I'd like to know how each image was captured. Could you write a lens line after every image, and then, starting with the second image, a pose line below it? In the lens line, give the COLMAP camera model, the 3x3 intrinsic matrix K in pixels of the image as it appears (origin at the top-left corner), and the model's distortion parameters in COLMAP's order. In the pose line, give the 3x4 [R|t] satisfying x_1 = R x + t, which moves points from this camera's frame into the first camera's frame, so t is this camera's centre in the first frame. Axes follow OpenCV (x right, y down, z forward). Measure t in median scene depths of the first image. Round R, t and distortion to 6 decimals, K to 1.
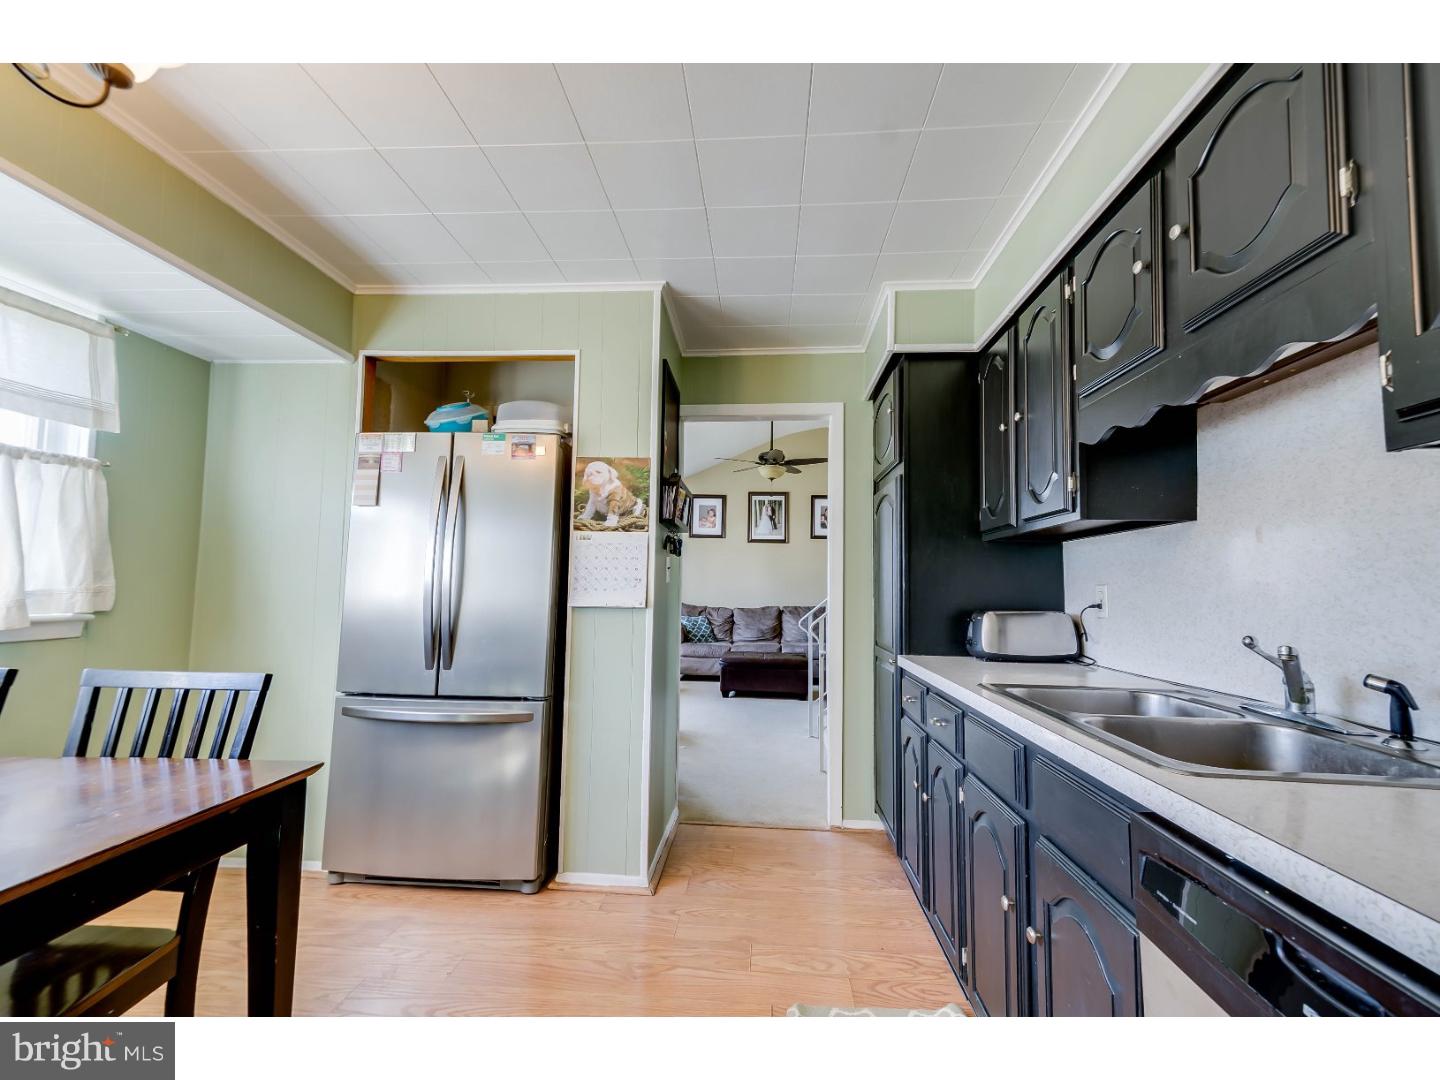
lens RADIAL K [[629.3, 0, 719.9], [0, 629.3, 547.8], [0, 0, 1]] dist [0.014172, -0.003134]
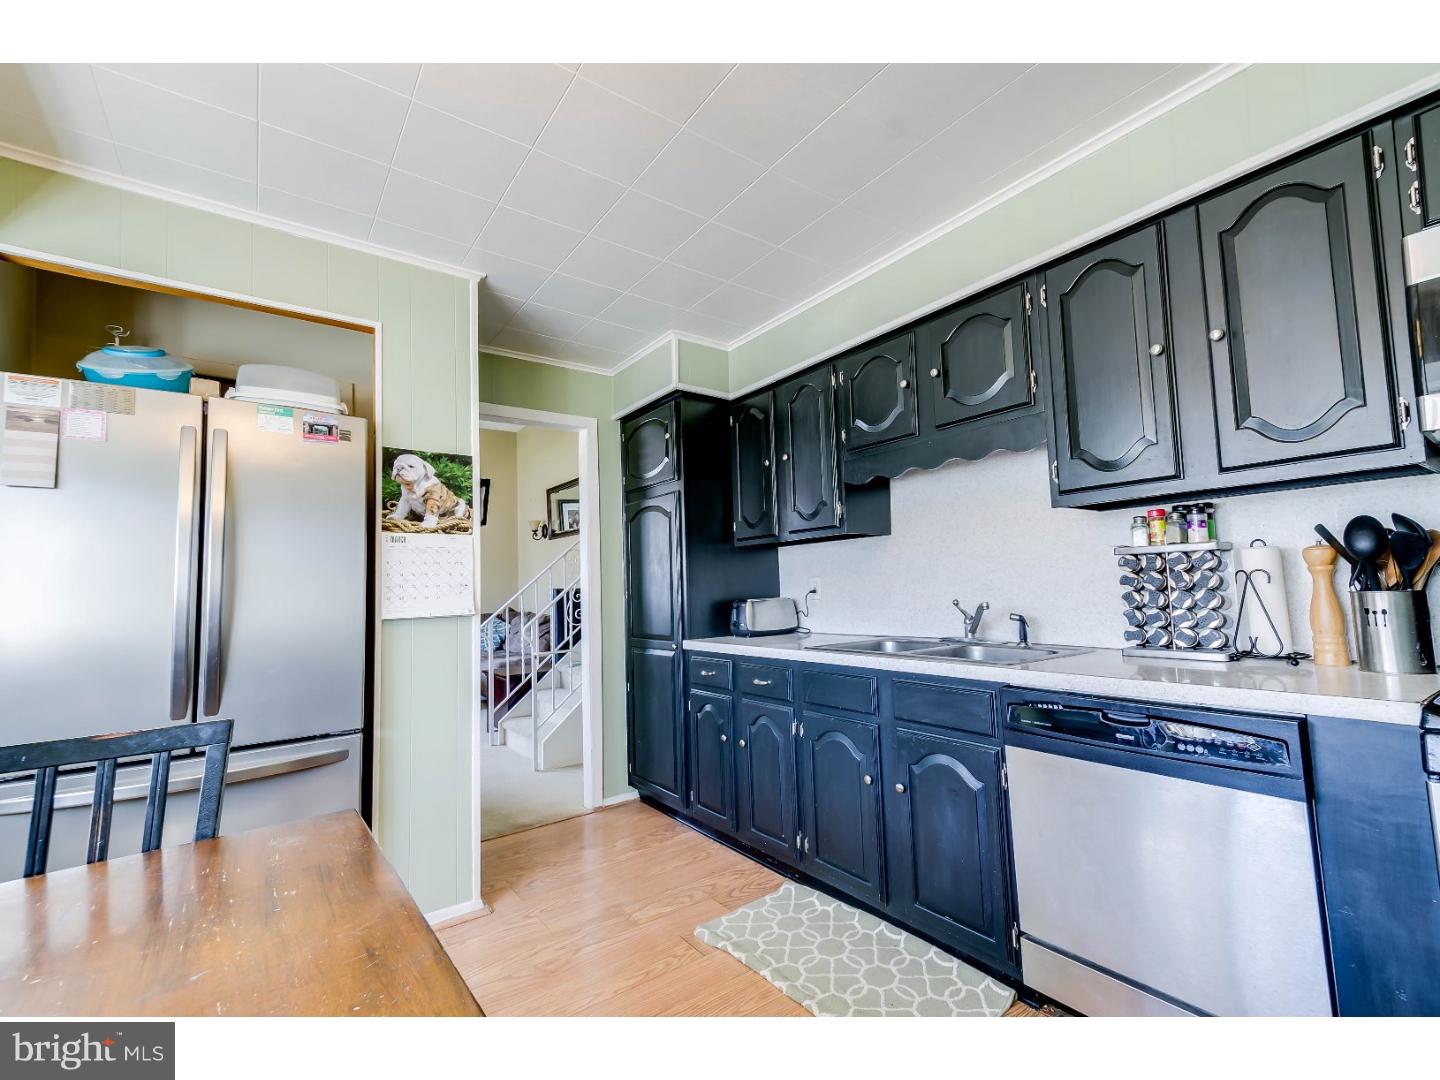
lens RADIAL K [[629.3, 0, 738.5], [0, 629.3, 547.7], [0, 0, 1]] dist [0.014172, -0.003134]
pose [[0.748533, 0.003877, 0.663086, -0.439875], [0.000875, 0.999976, -0.006834, 0.001135], [-0.663097, 0.005696, 0.748512, 0.024605]]
